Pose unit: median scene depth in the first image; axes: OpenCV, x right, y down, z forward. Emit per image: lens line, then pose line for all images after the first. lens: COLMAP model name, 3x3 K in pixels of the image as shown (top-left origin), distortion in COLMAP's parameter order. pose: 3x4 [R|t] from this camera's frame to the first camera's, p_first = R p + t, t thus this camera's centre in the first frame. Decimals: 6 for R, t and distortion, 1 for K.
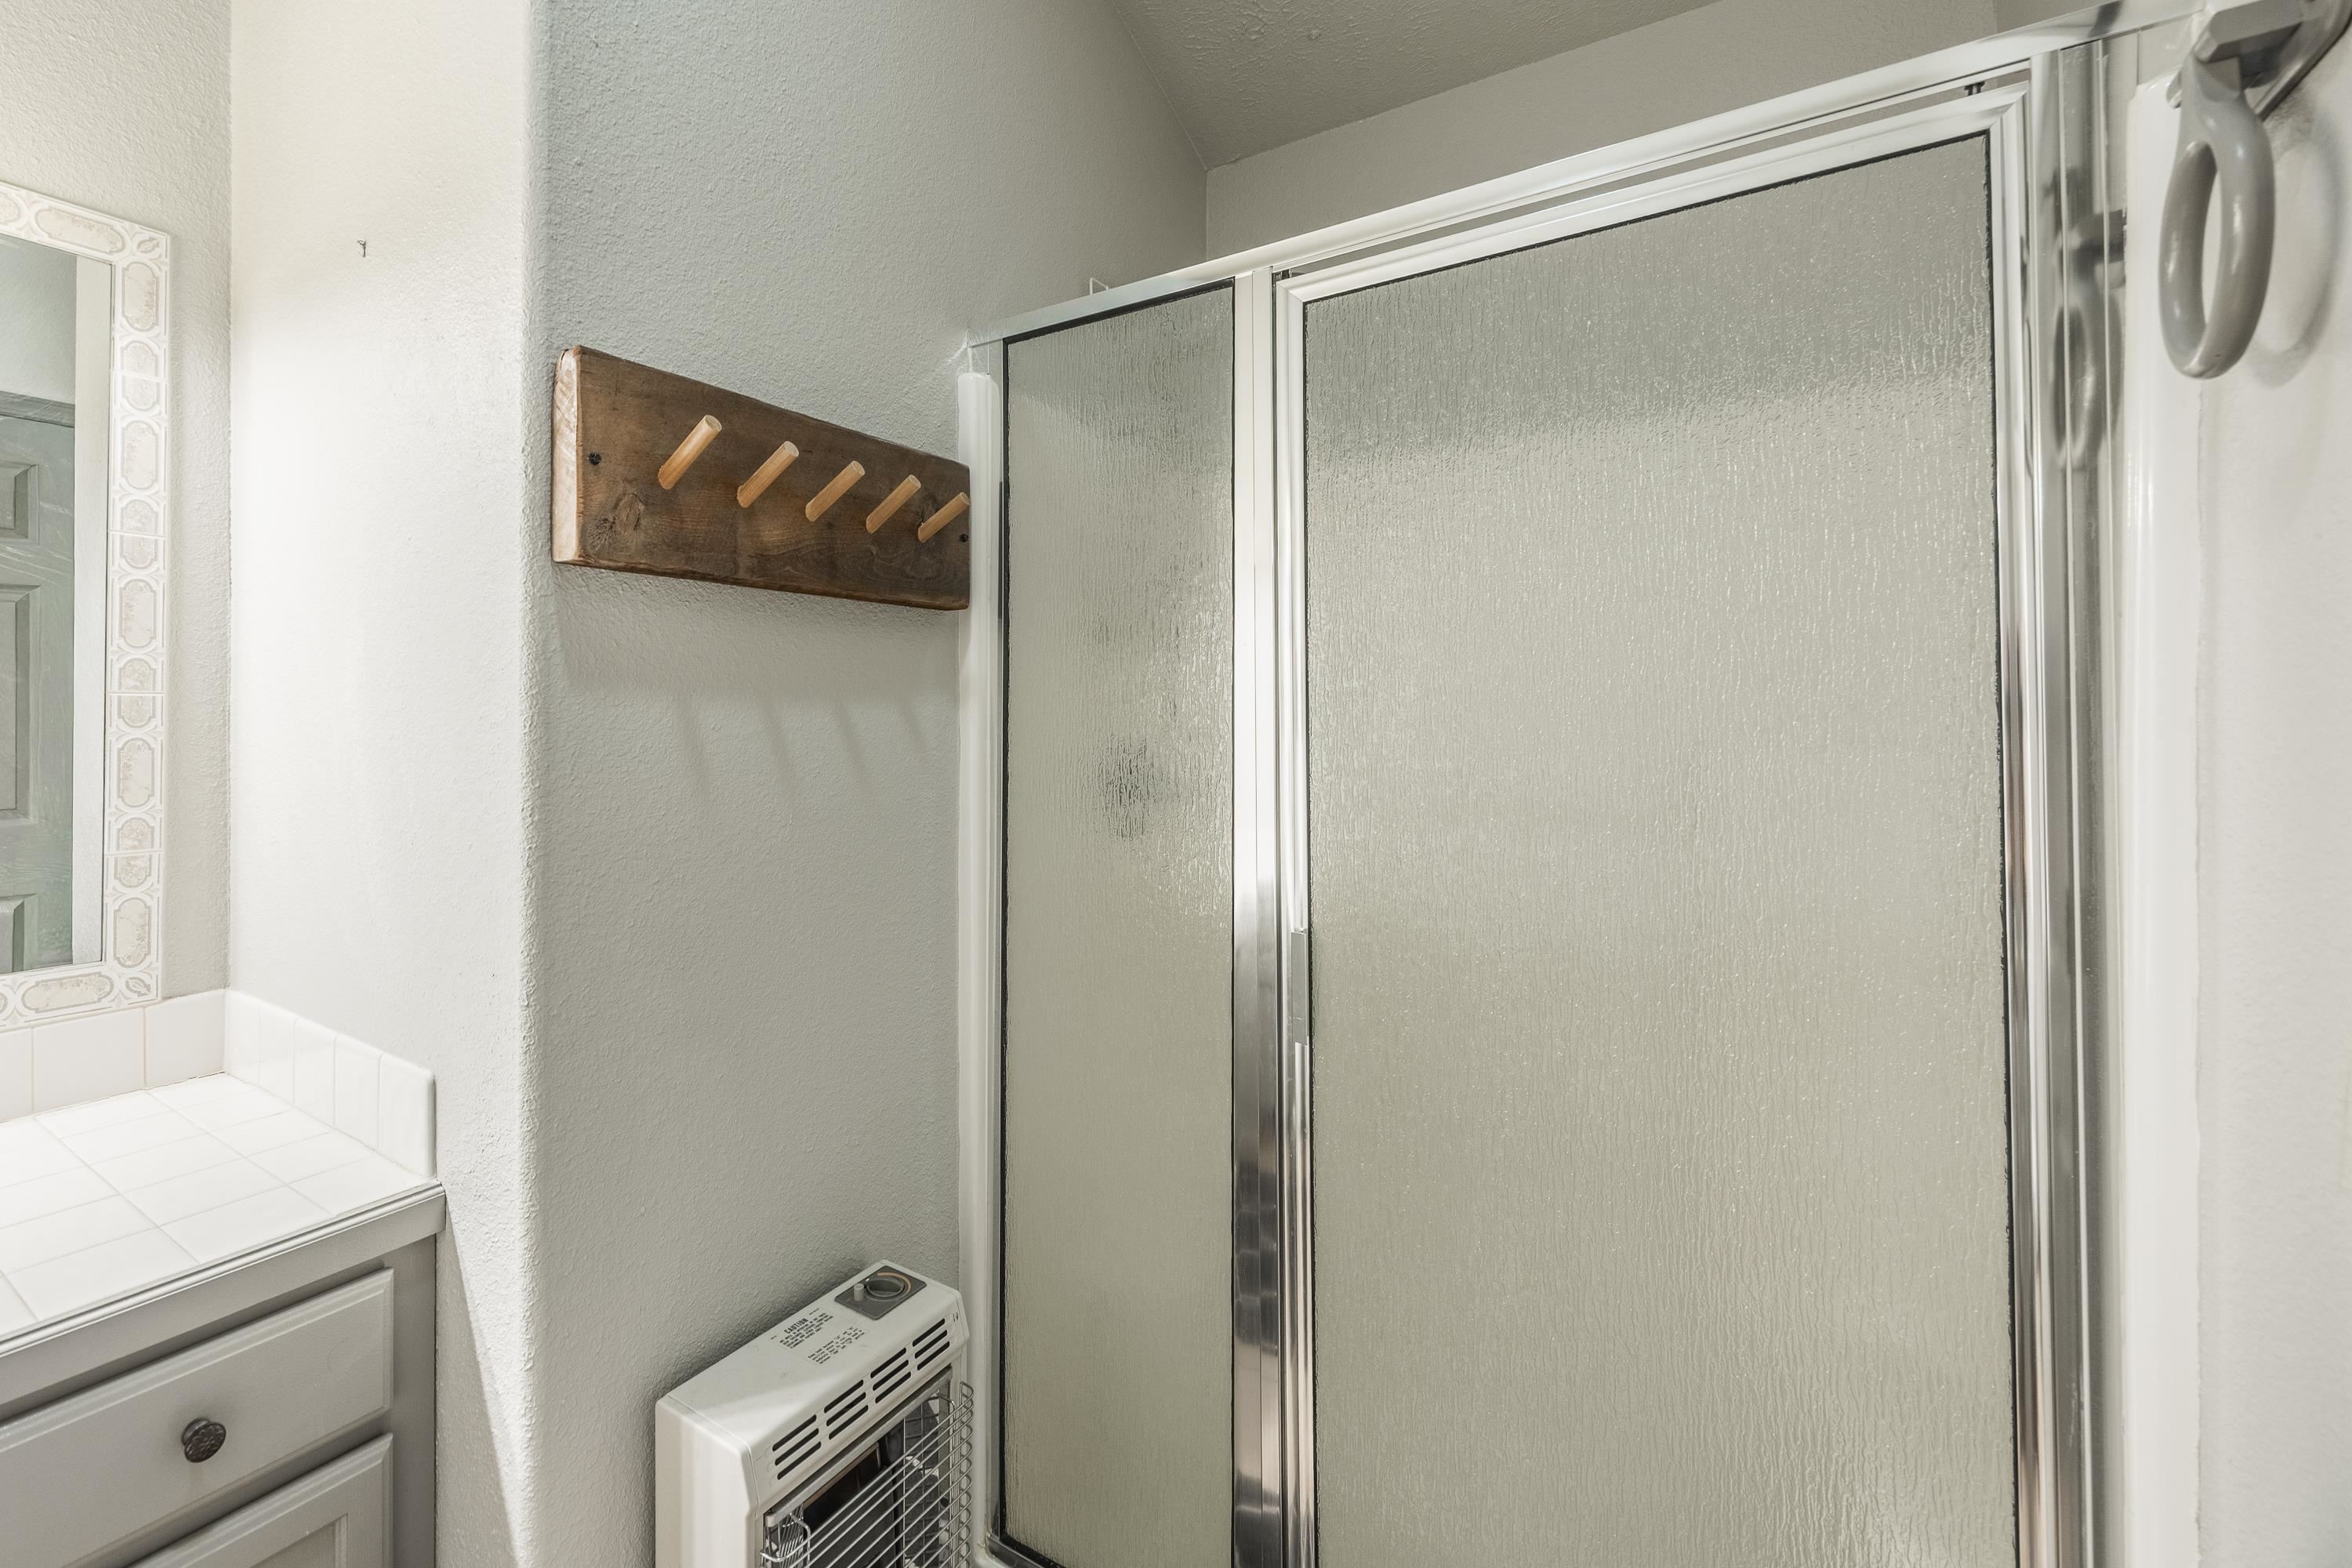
lens RADIAL K [[969.2, 0, 1176.8], [0, 969.2, 721.9], [0, 0, 1]] dist [0.000268, 0.000075]
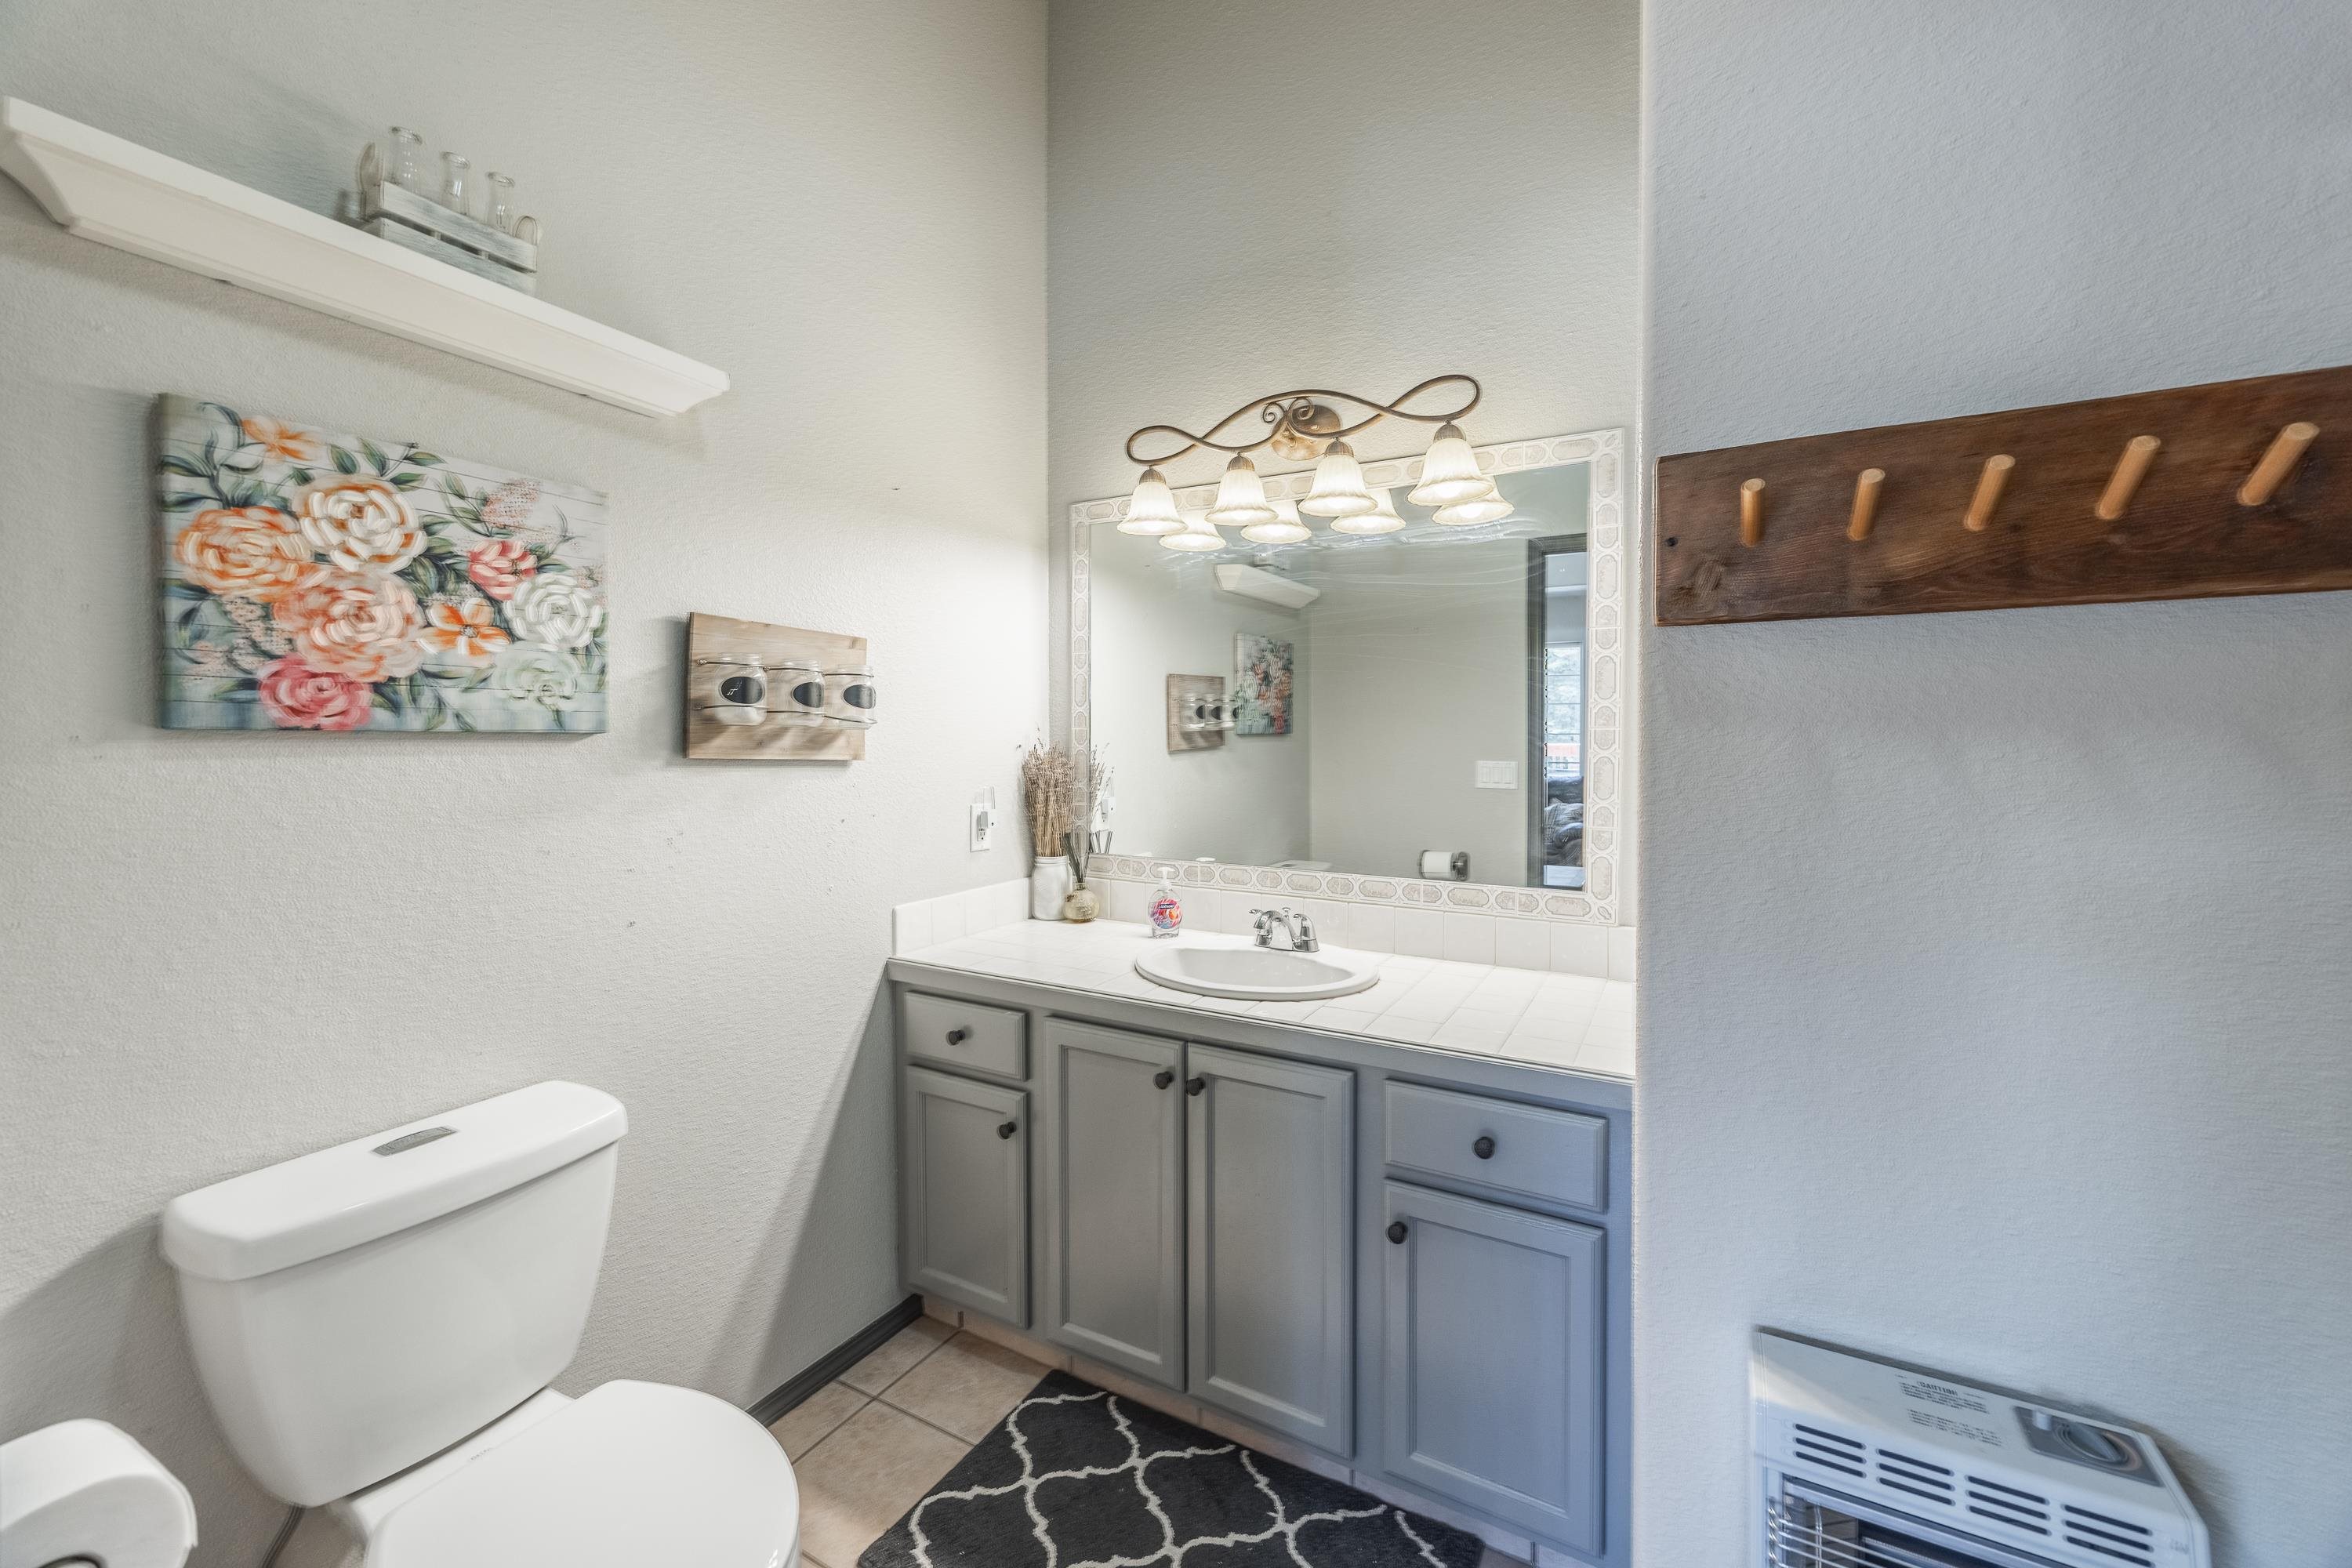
lens RADIAL K [[897.3, 0, 1182.0], [0, 897.3, 775.1], [0, 0, 1]] dist [-0.000122, -0.000159]
pose [[0.134802, 0.040388, -0.990049, 0.405494], [-0.011548, 0.999165, 0.039188, -0.002803], [0.990805, 0.006150, 0.135156, 0.167797]]
